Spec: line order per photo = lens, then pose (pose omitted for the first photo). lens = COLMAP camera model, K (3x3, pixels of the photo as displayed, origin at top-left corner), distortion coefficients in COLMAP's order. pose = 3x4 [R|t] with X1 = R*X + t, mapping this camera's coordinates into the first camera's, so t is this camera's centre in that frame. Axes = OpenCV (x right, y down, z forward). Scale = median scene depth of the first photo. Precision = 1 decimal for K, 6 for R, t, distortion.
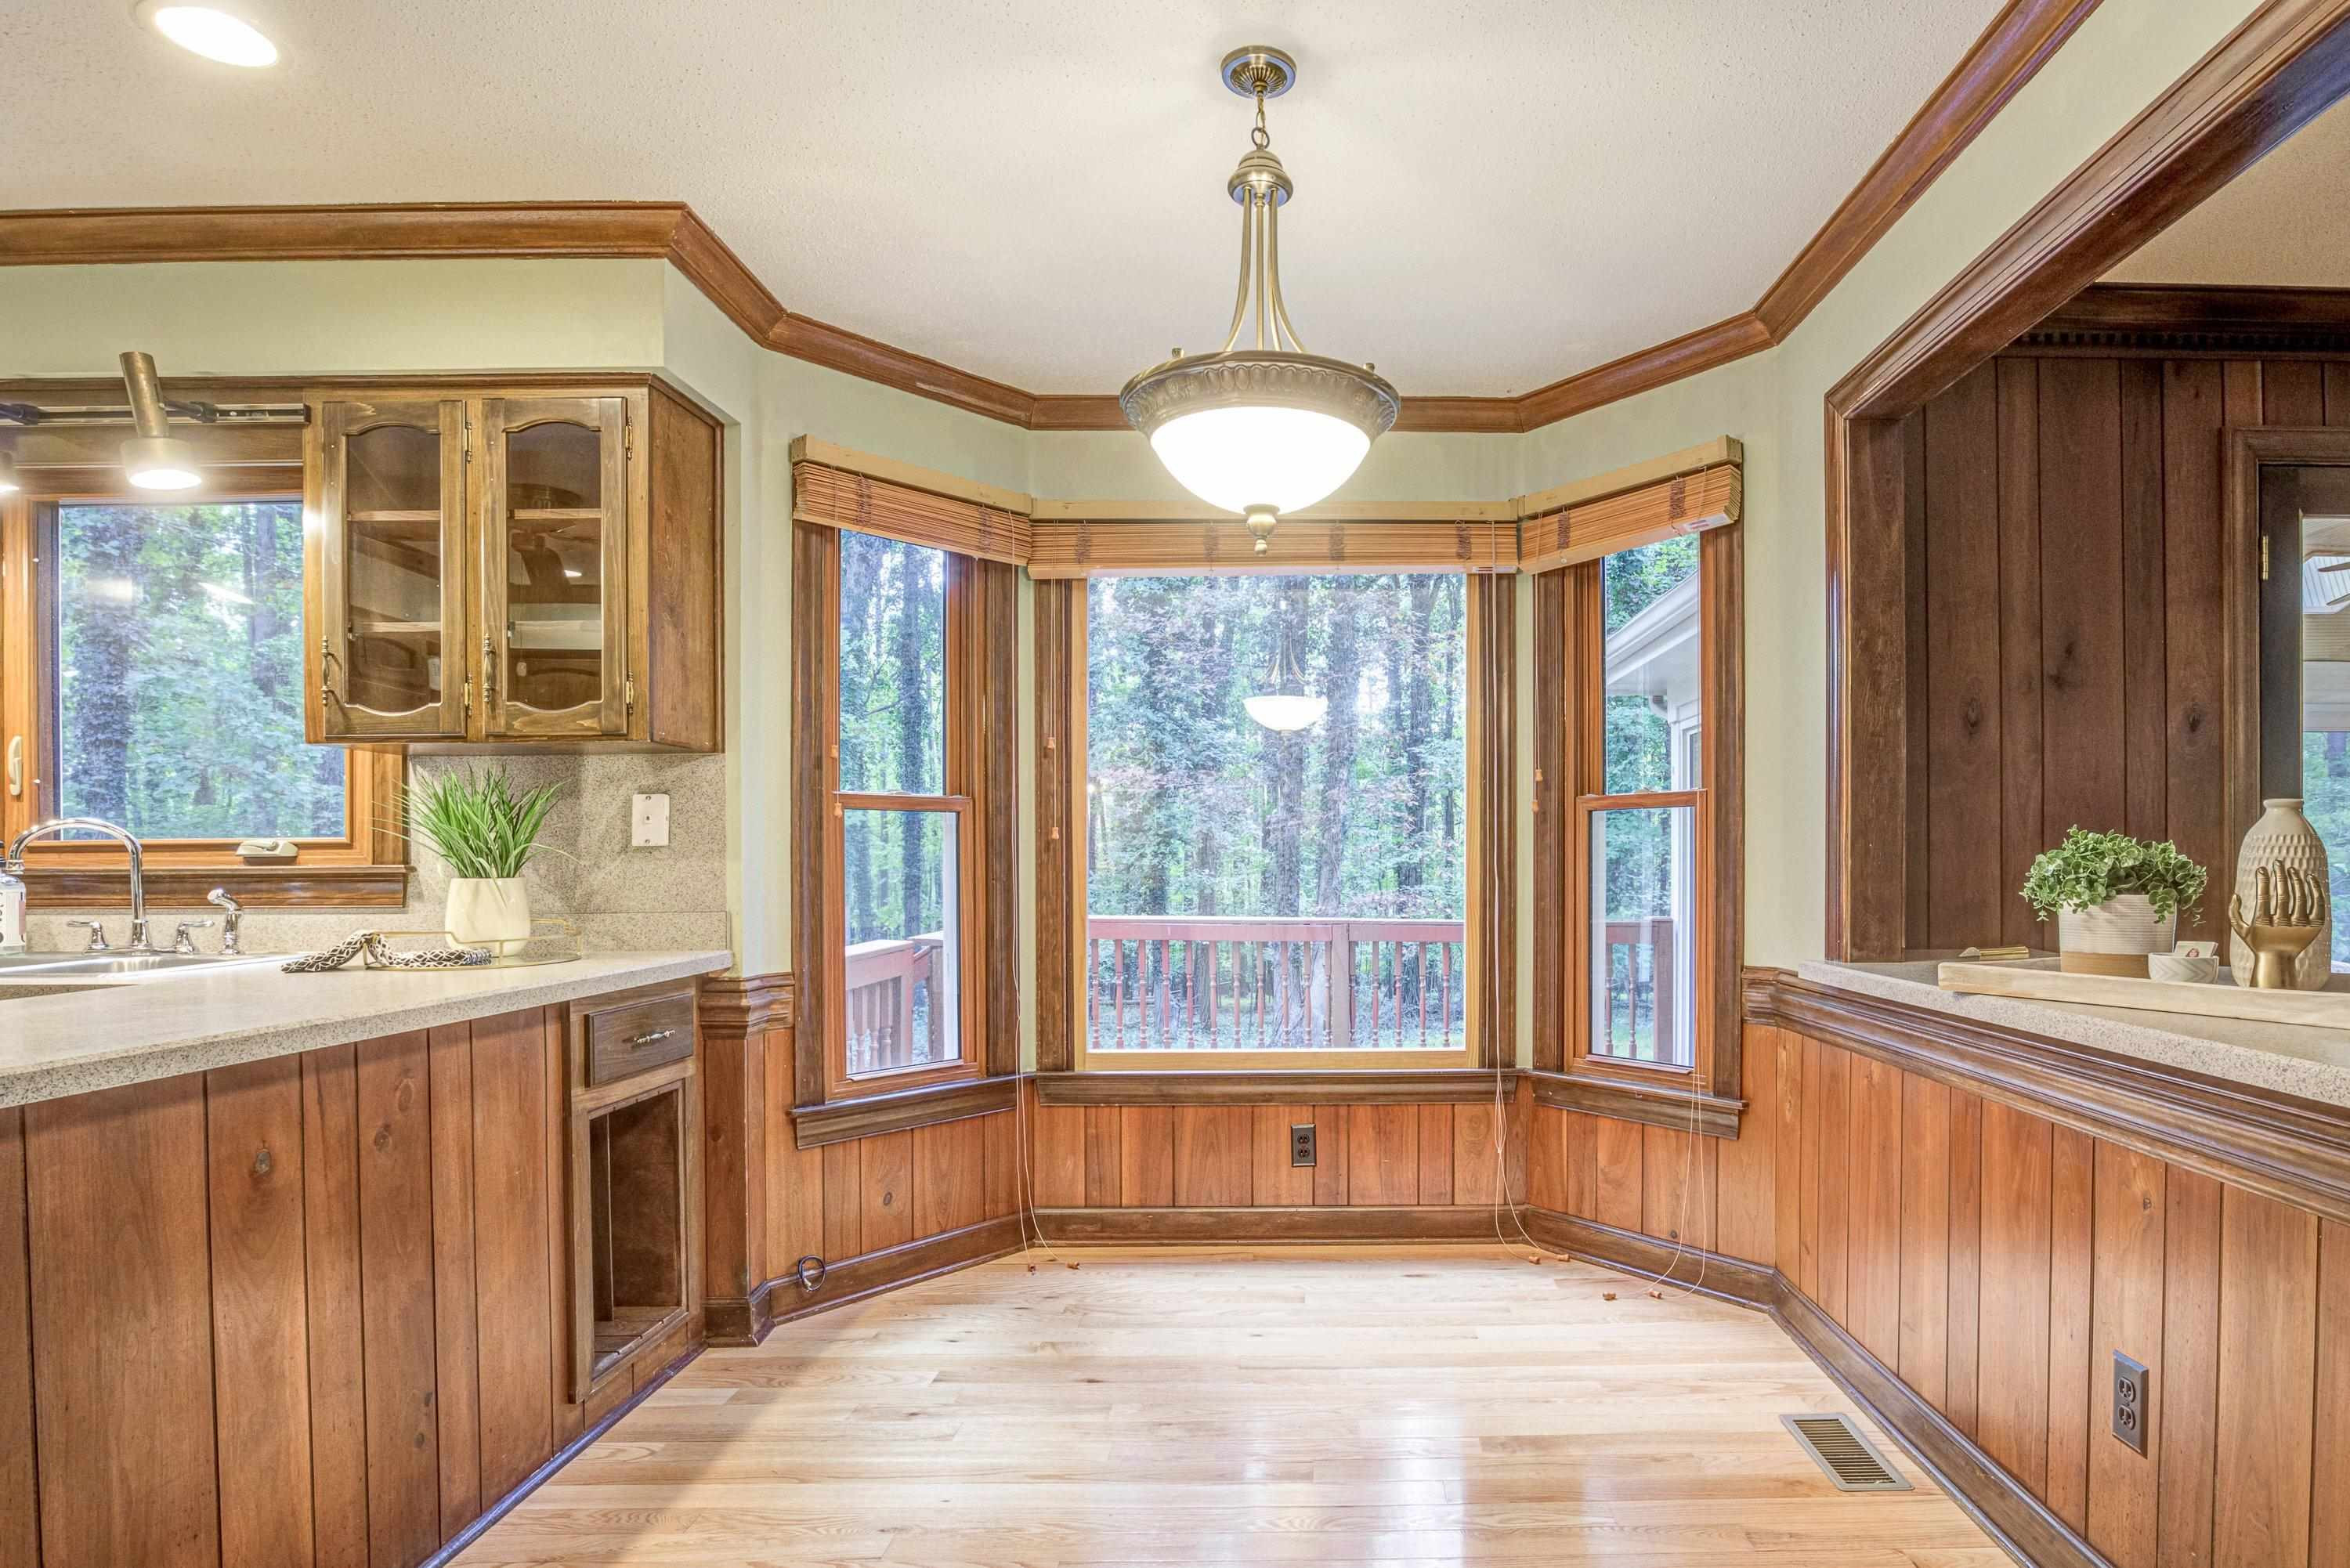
lens RADIAL K [[1199.0, 0, 1222.2], [0, 1199.0, 861.5], [0, 0, 1]] dist [-0.022408, 0.002467]
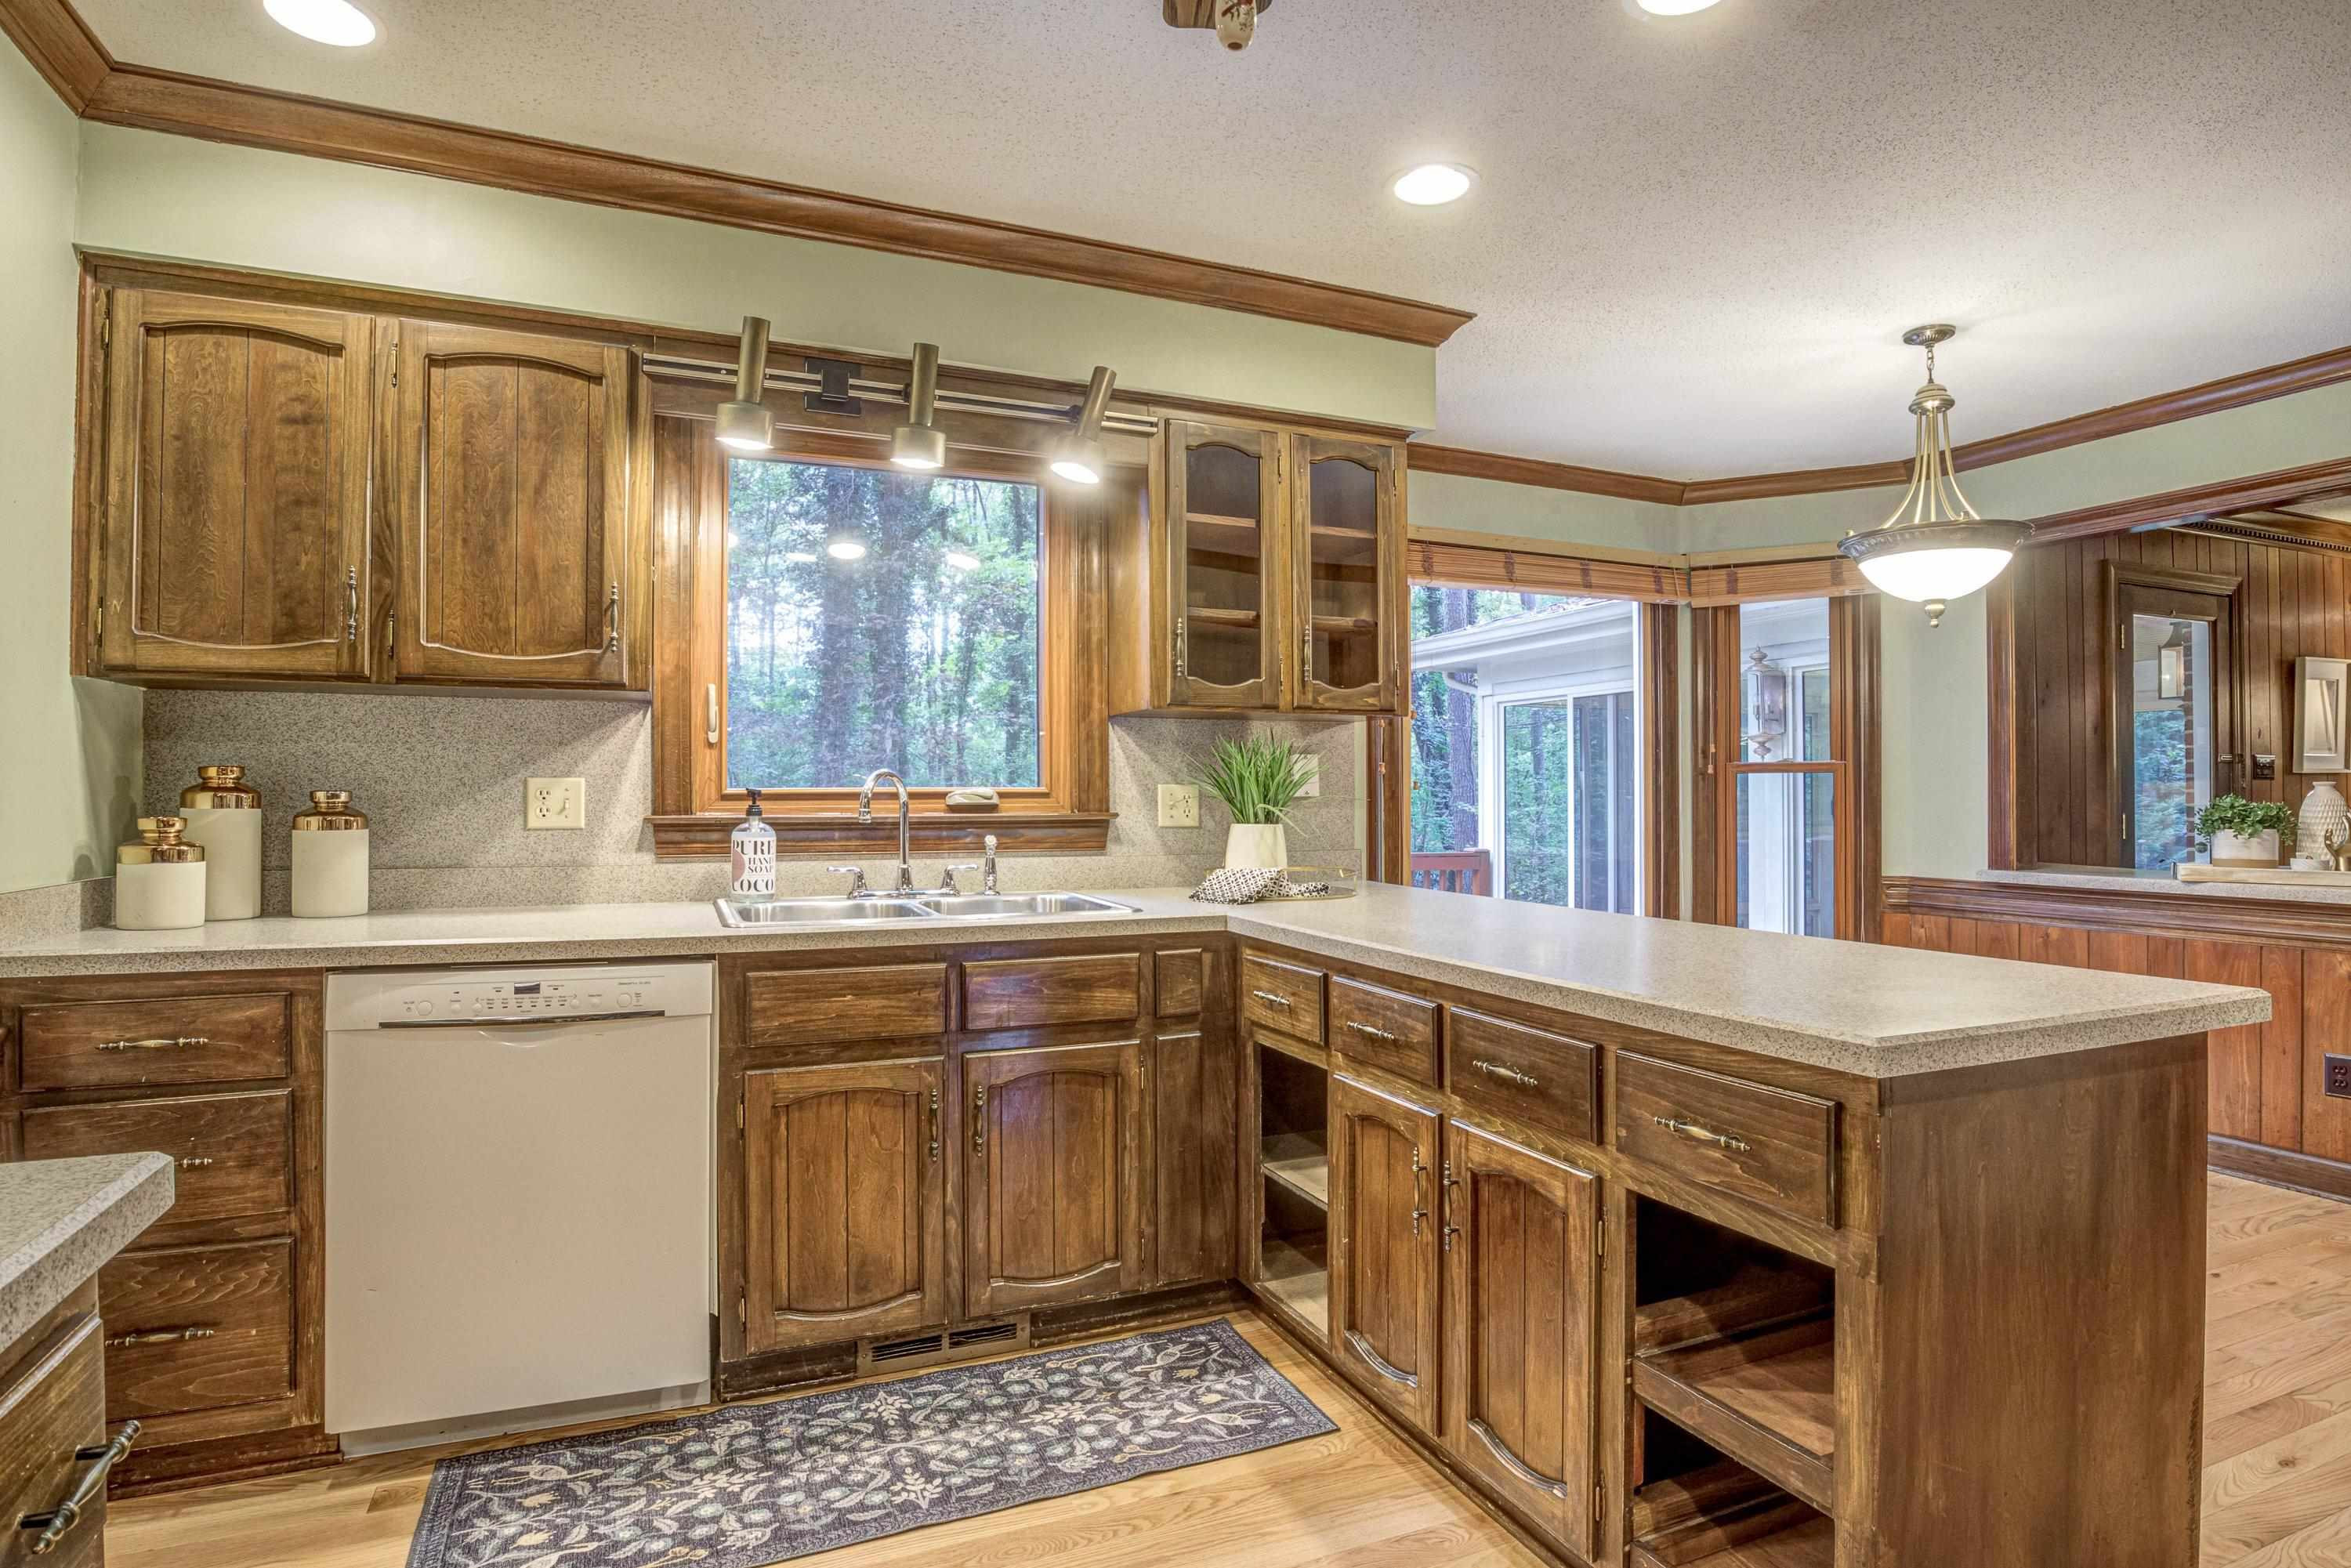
lens RADIAL K [[1199.6, 0, 1159.7], [0, 1199.6, 784.3], [0, 0, 1]] dist [-0.022408, 0.002467]
pose [[0.922113, 0.008053, 0.386837, -1.117778], [-0.000783, 0.999820, -0.018948, -0.002429], [-0.386920, 0.017169, 0.921953, -0.078831]]
